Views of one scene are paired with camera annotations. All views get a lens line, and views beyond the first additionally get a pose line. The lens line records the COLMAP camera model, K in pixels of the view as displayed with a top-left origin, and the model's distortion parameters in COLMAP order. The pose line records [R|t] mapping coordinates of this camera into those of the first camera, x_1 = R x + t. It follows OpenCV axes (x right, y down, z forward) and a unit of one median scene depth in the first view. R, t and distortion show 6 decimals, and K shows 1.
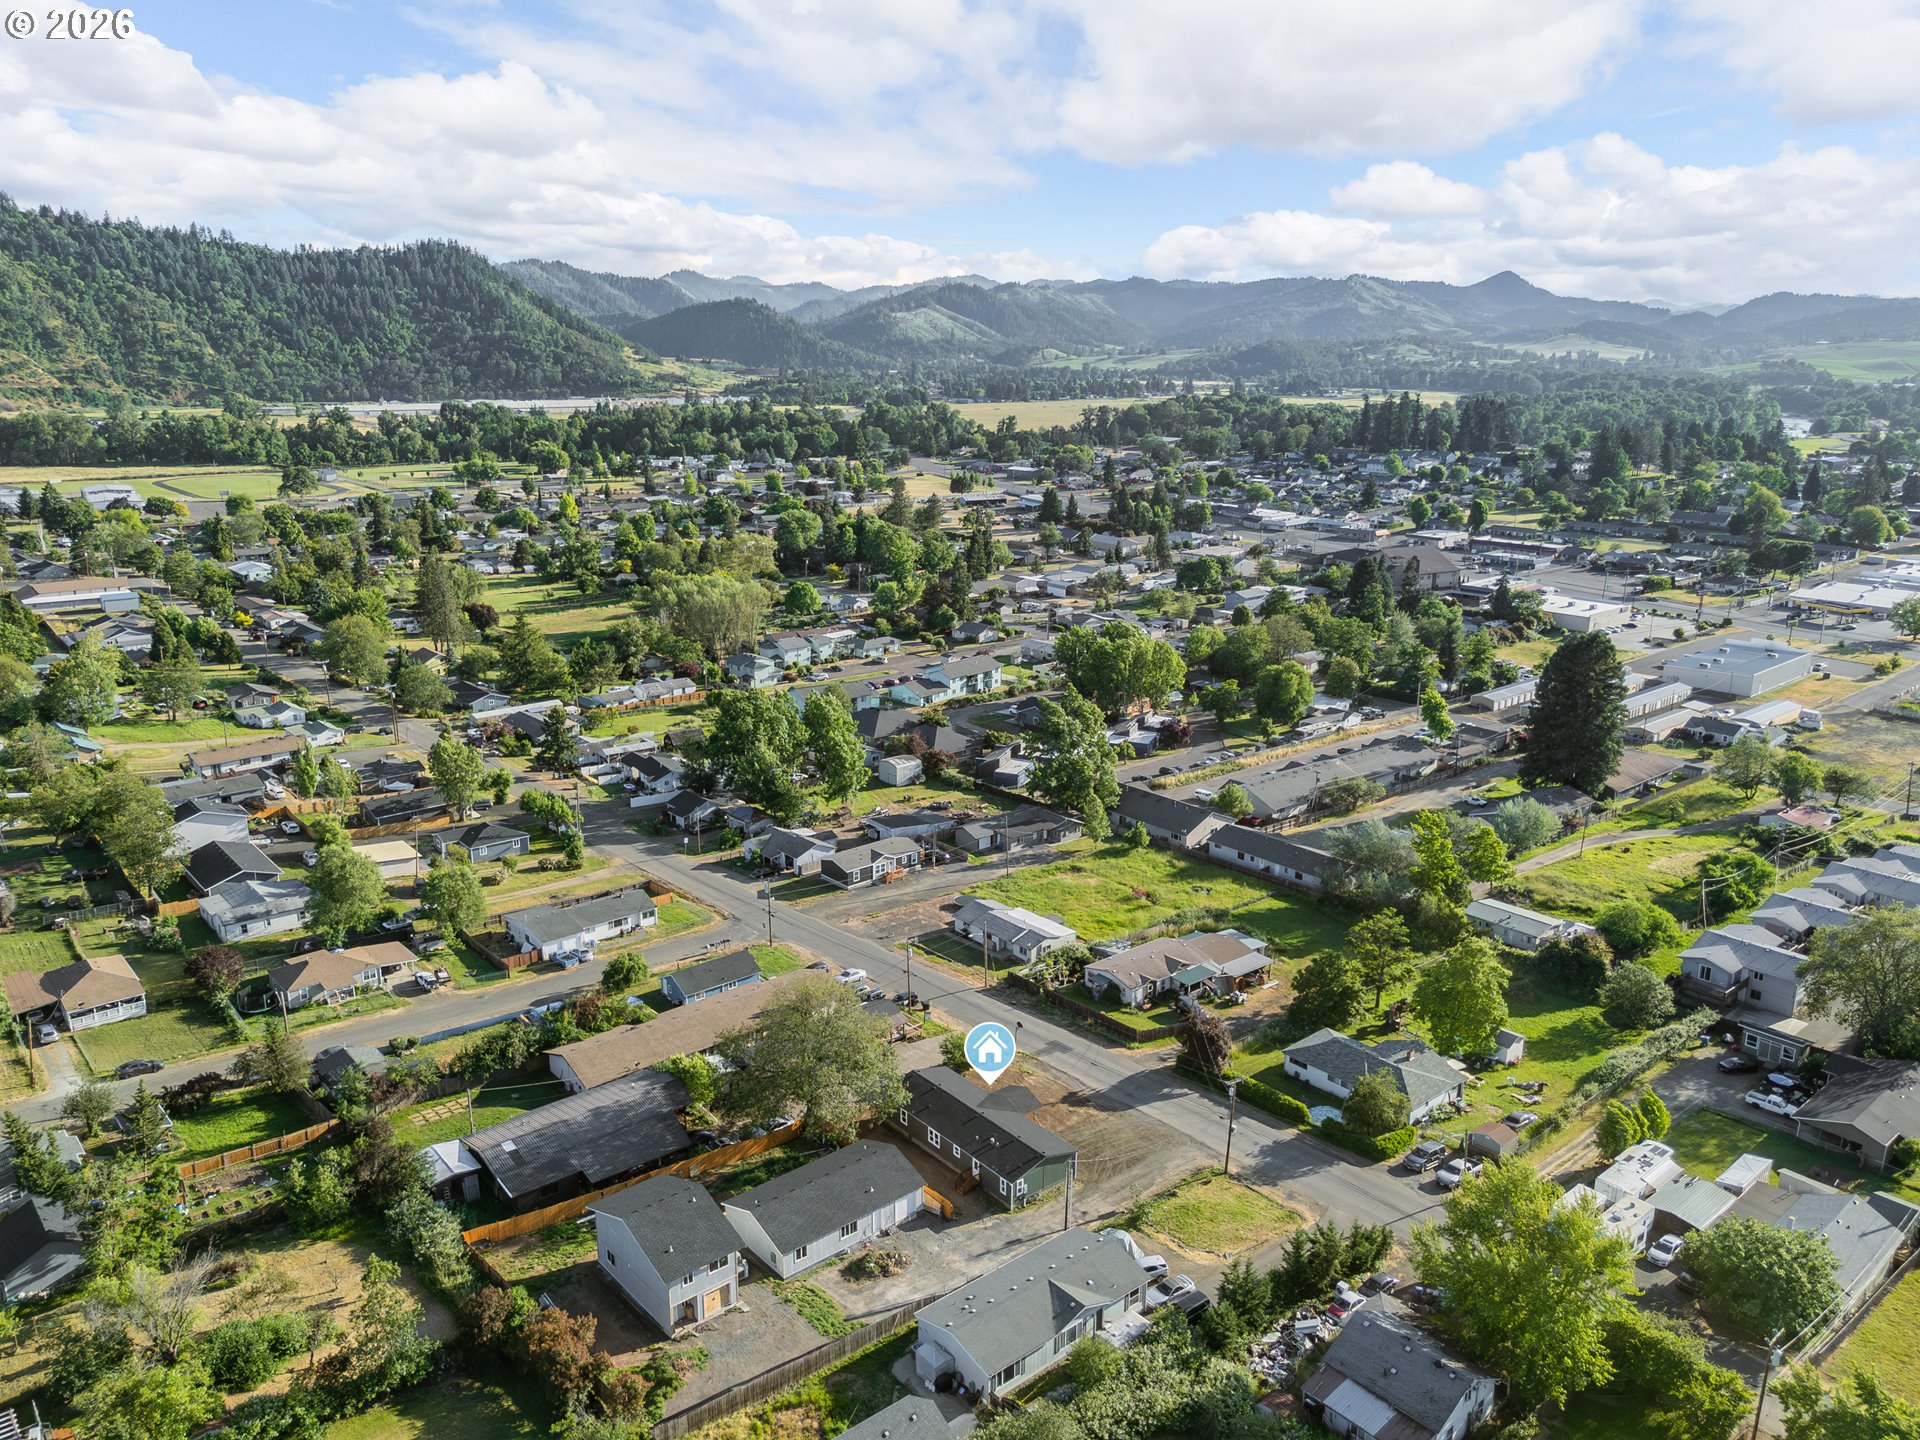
lens RADIAL K [[1447.4, 0, 965.3], [0, 1447.4, 677.1], [0, 0, 1]] dist [0.088375, -0.118669]
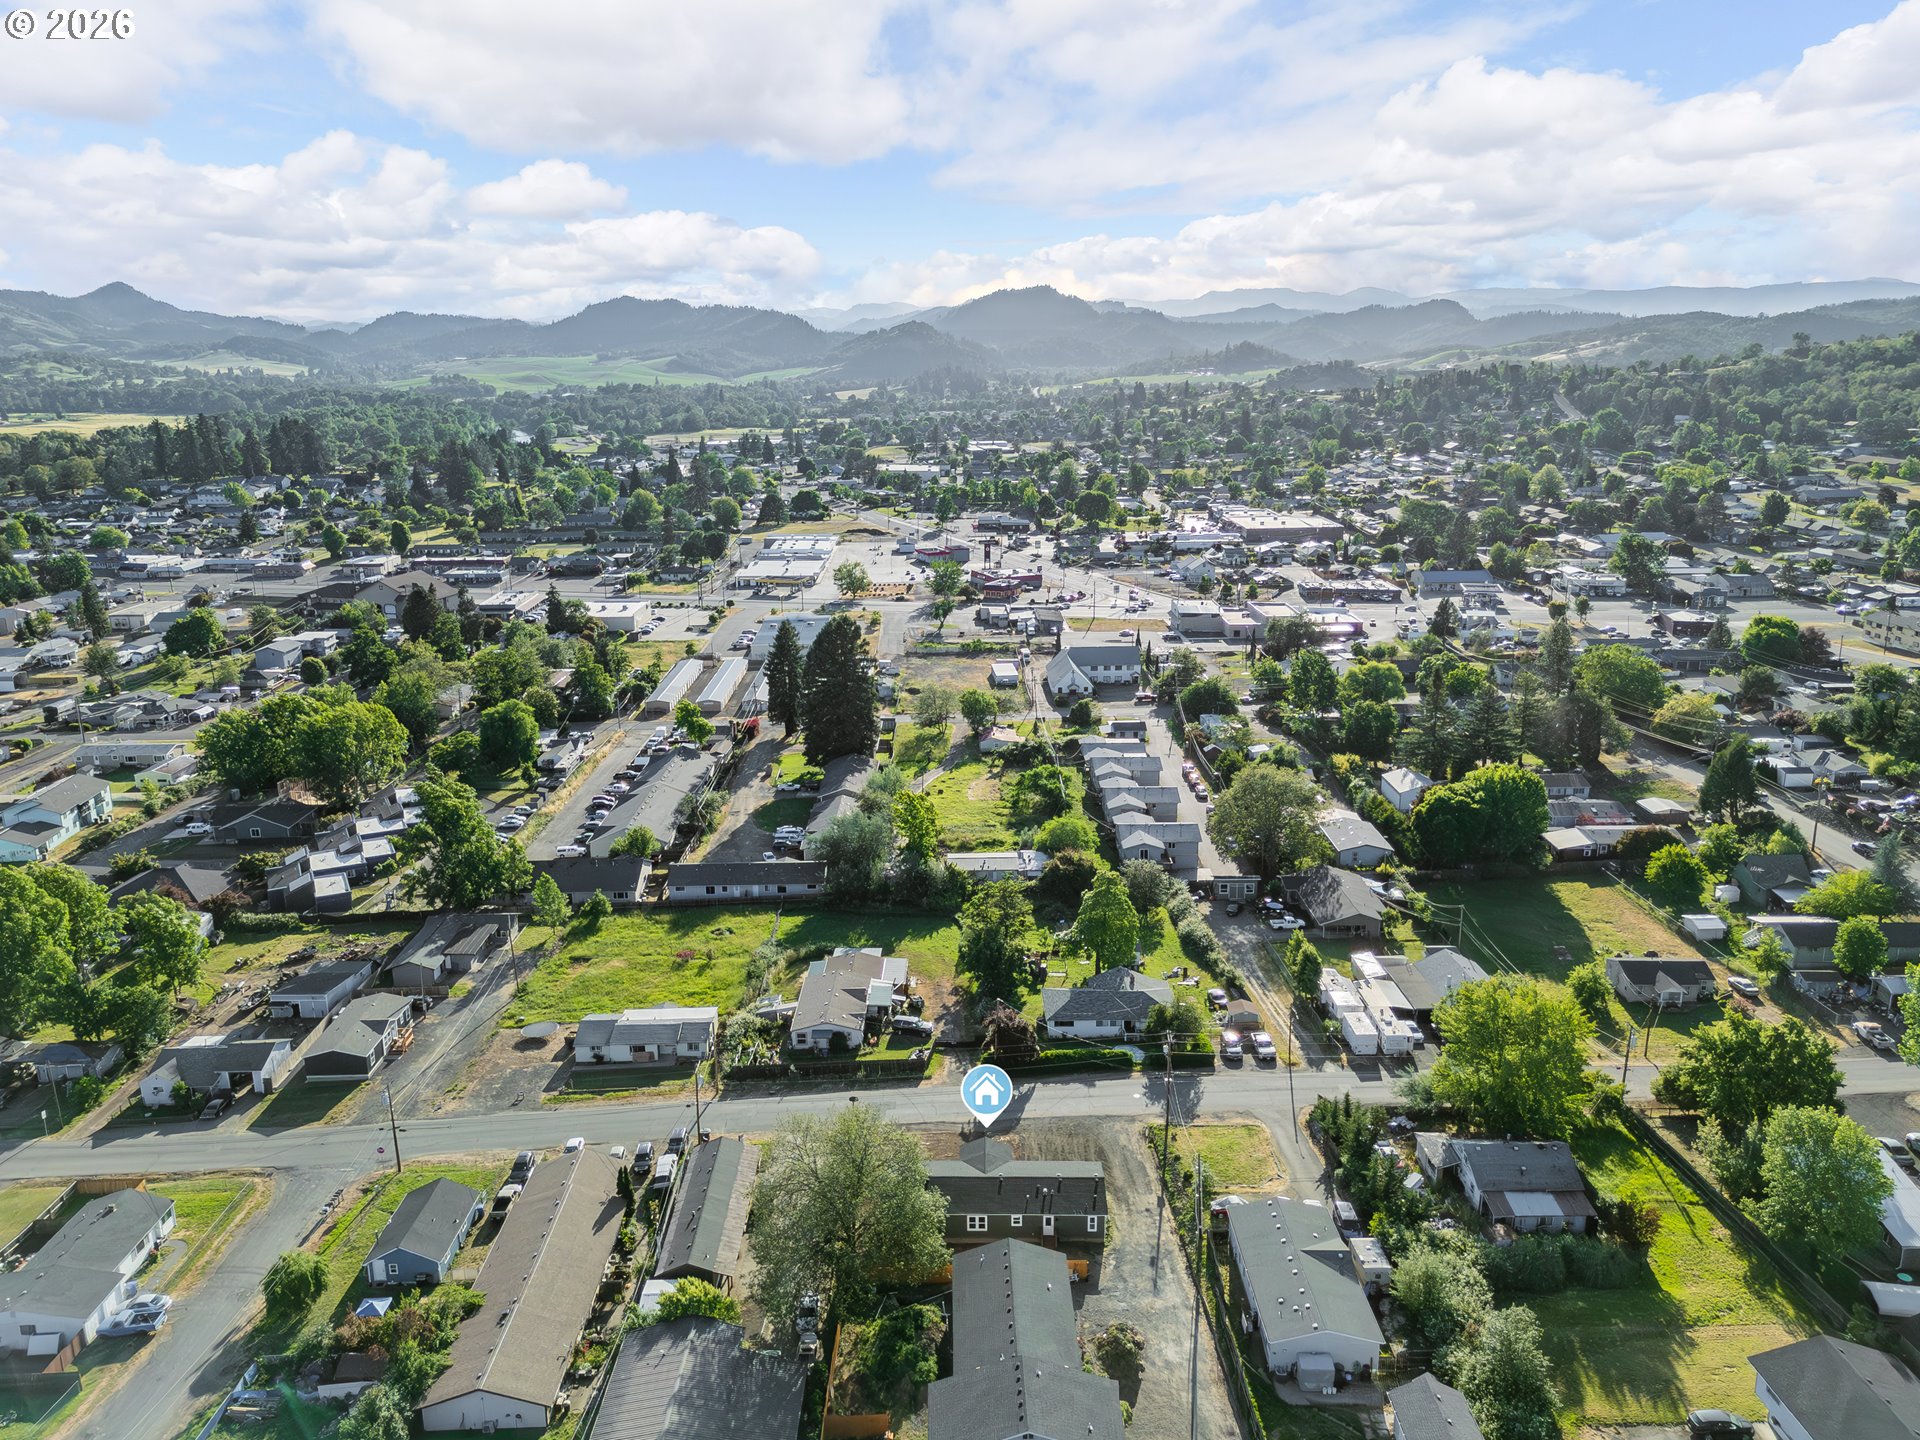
lens RADIAL K [[1447.4, 0, 965.3], [0, 1447.4, 677.1], [0, 0, 1]] dist [0.088375, -0.118669]
pose [[0.623564, -0.176002, 0.761703, -0.401654], [0.184005, 0.979998, 0.075808, -0.056157], [-0.759809, 0.092886, 0.643477, 0.228483]]
